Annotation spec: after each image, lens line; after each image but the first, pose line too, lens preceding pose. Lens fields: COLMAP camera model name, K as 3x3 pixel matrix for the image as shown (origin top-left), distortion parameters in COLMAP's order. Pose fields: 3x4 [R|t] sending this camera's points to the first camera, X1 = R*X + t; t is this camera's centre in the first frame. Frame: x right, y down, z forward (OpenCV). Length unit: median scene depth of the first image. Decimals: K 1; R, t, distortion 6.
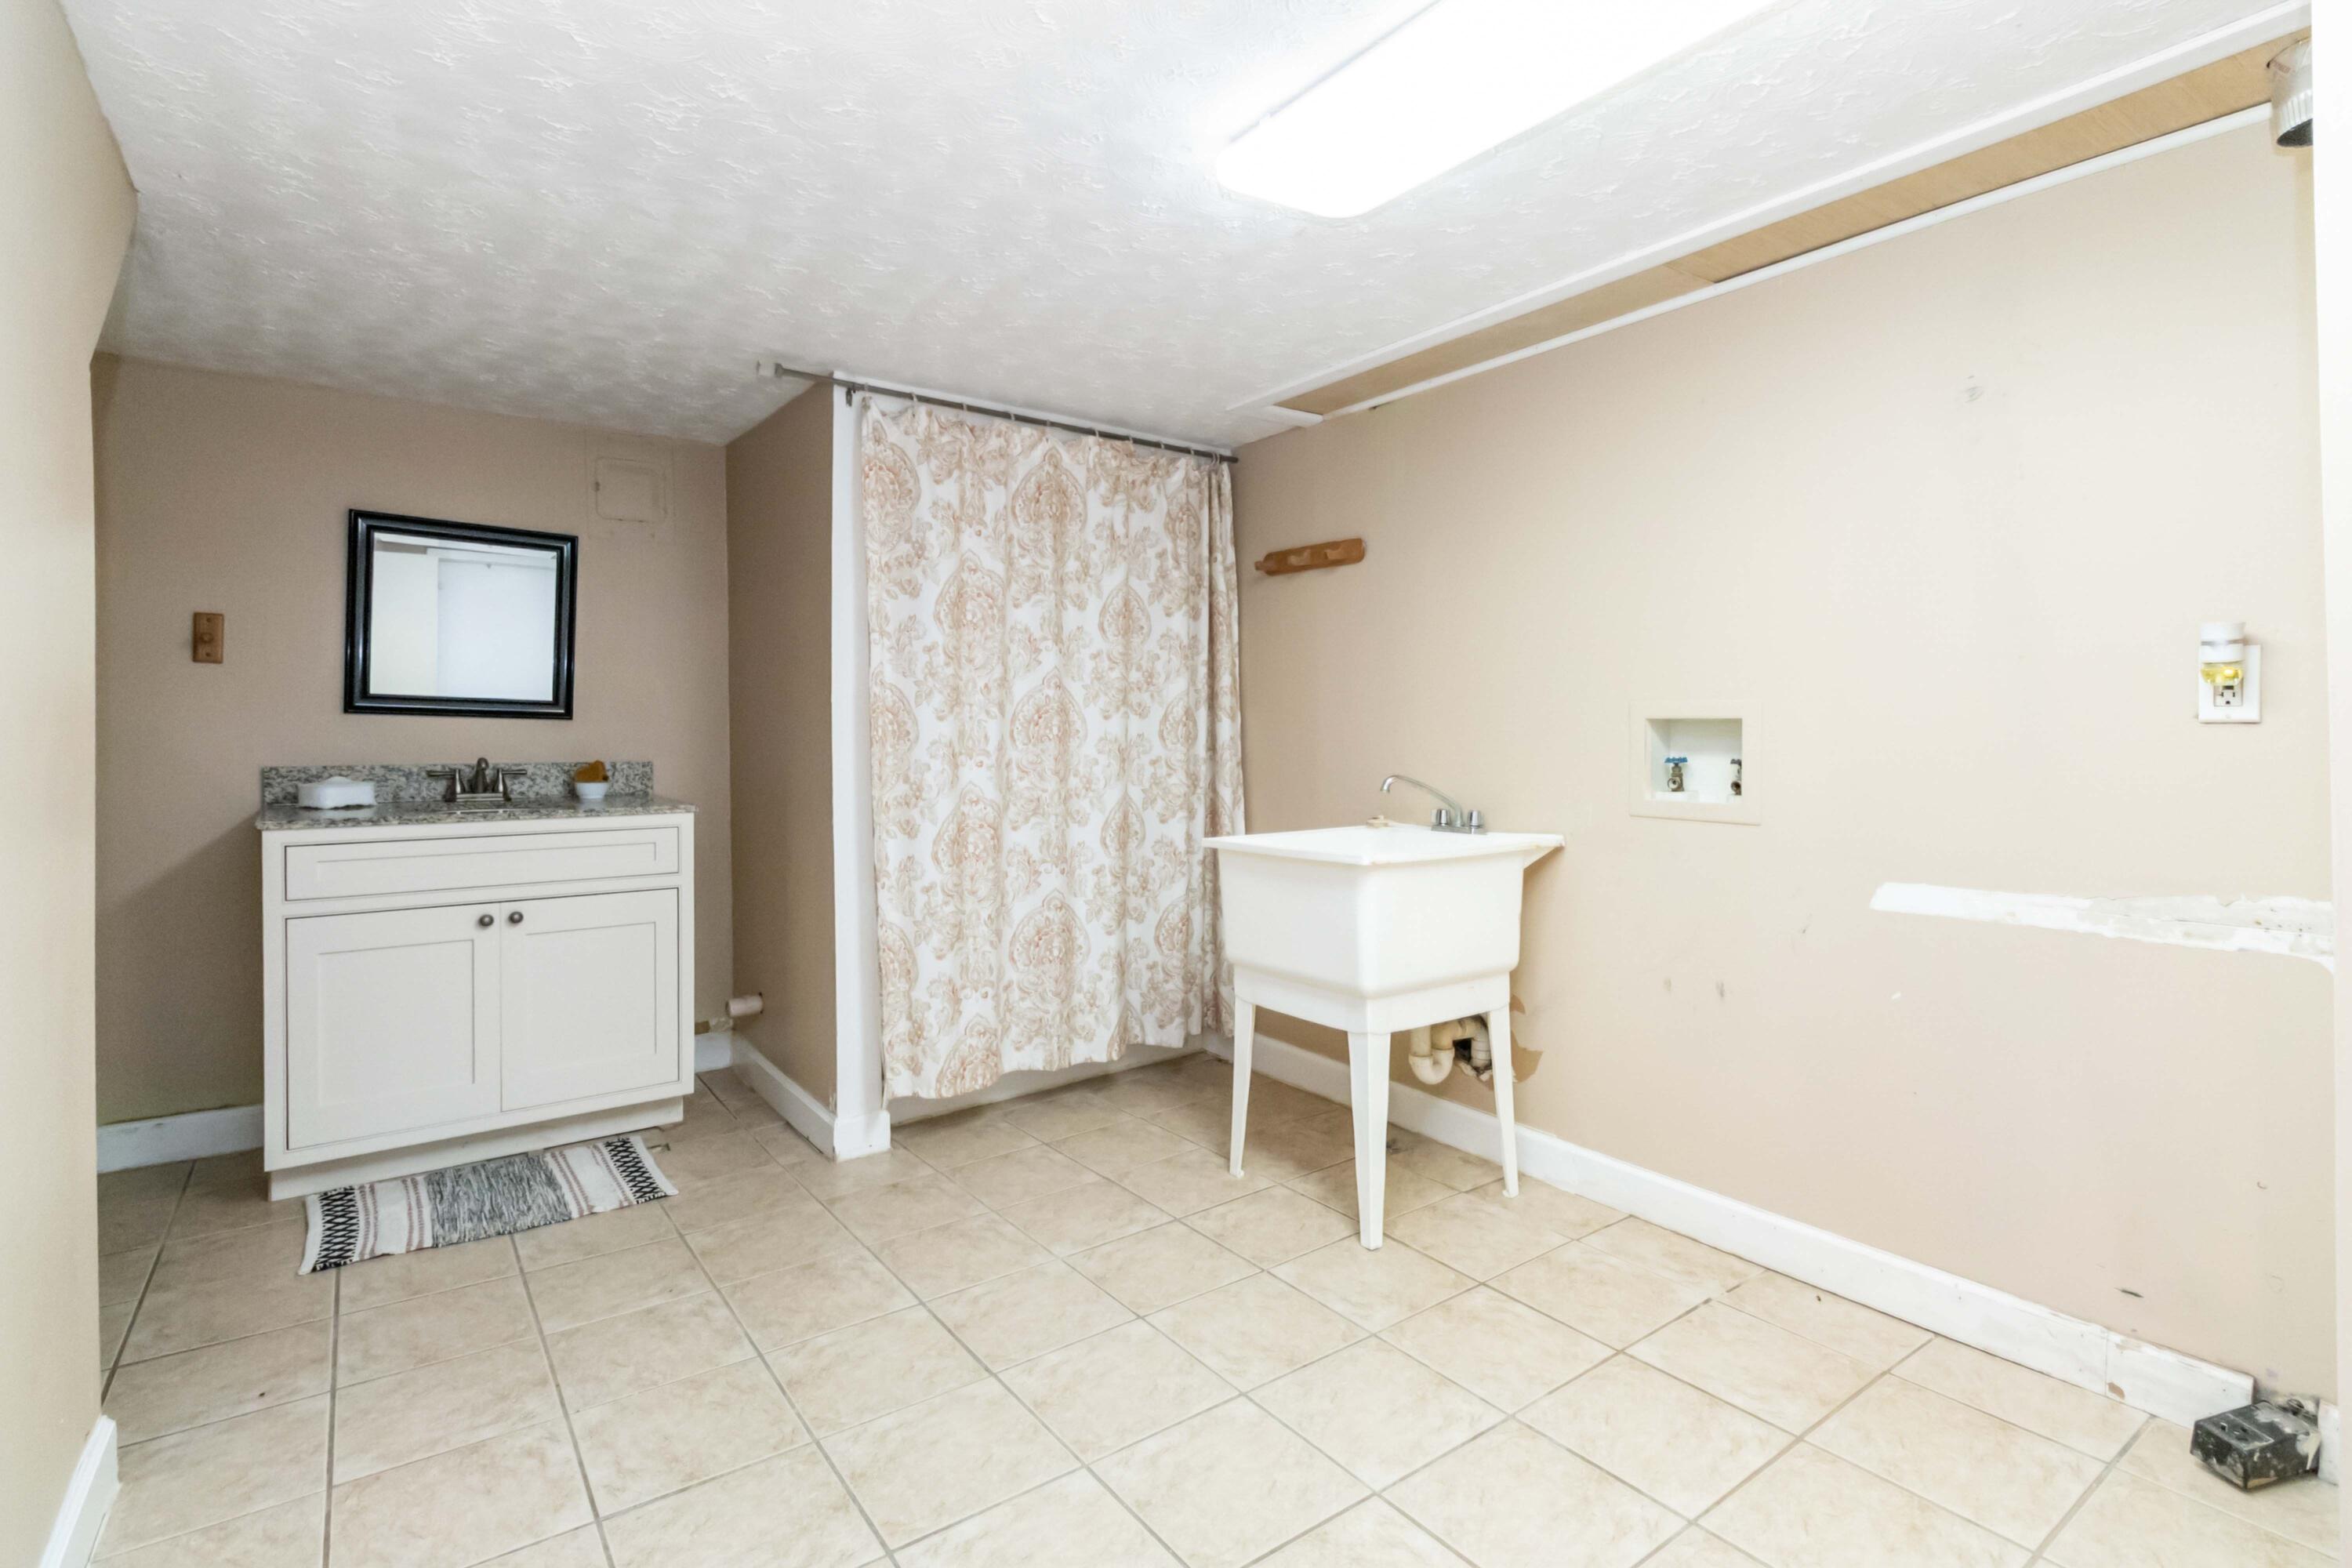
lens RADIAL K [[1123.0, 0, 1179.3], [0, 1123.0, 730.2], [0, 0, 1]] dist [0.000889, -0.000138]
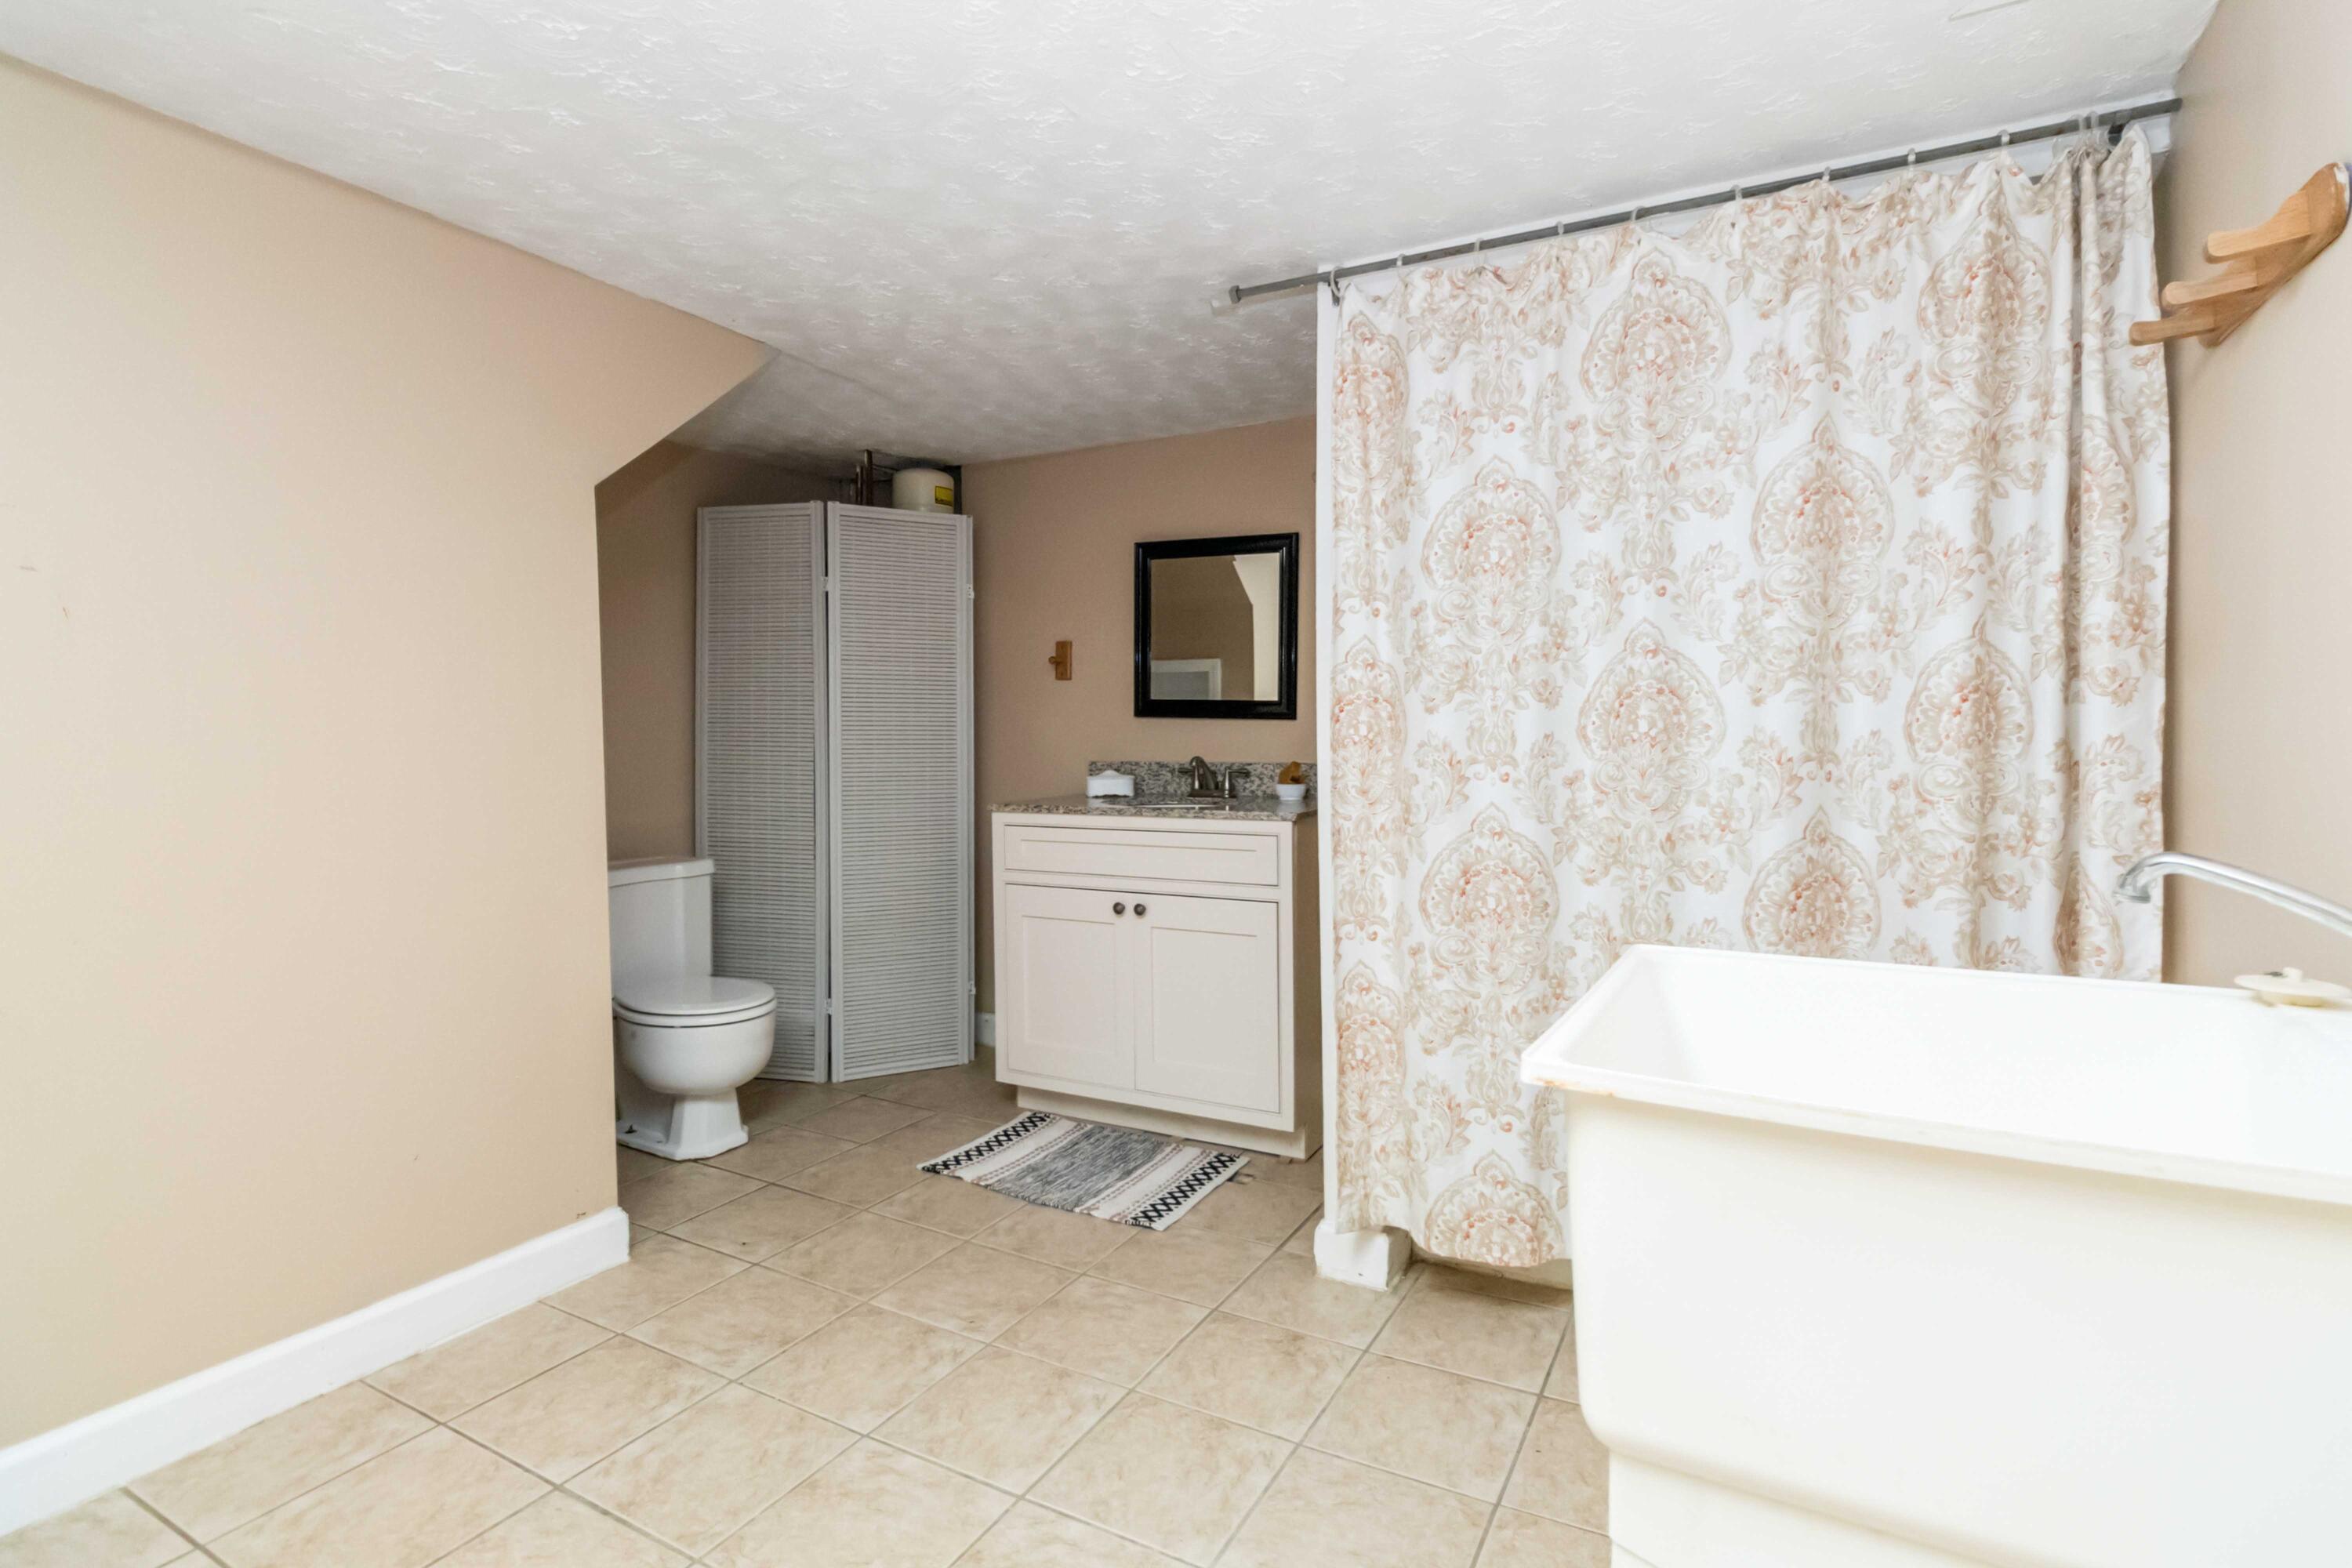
lens RADIAL K [[1105.7, 0, 1172.5], [0, 1105.7, 751.1], [0, 0, 1]] dist [0.003166, 0.000446]
pose [[0.431199, 0.010929, -0.902191, 0.345718], [0.005829, 0.999872, 0.014898, 0.003782], [0.902238, -0.011682, 0.431080, 0.572408]]
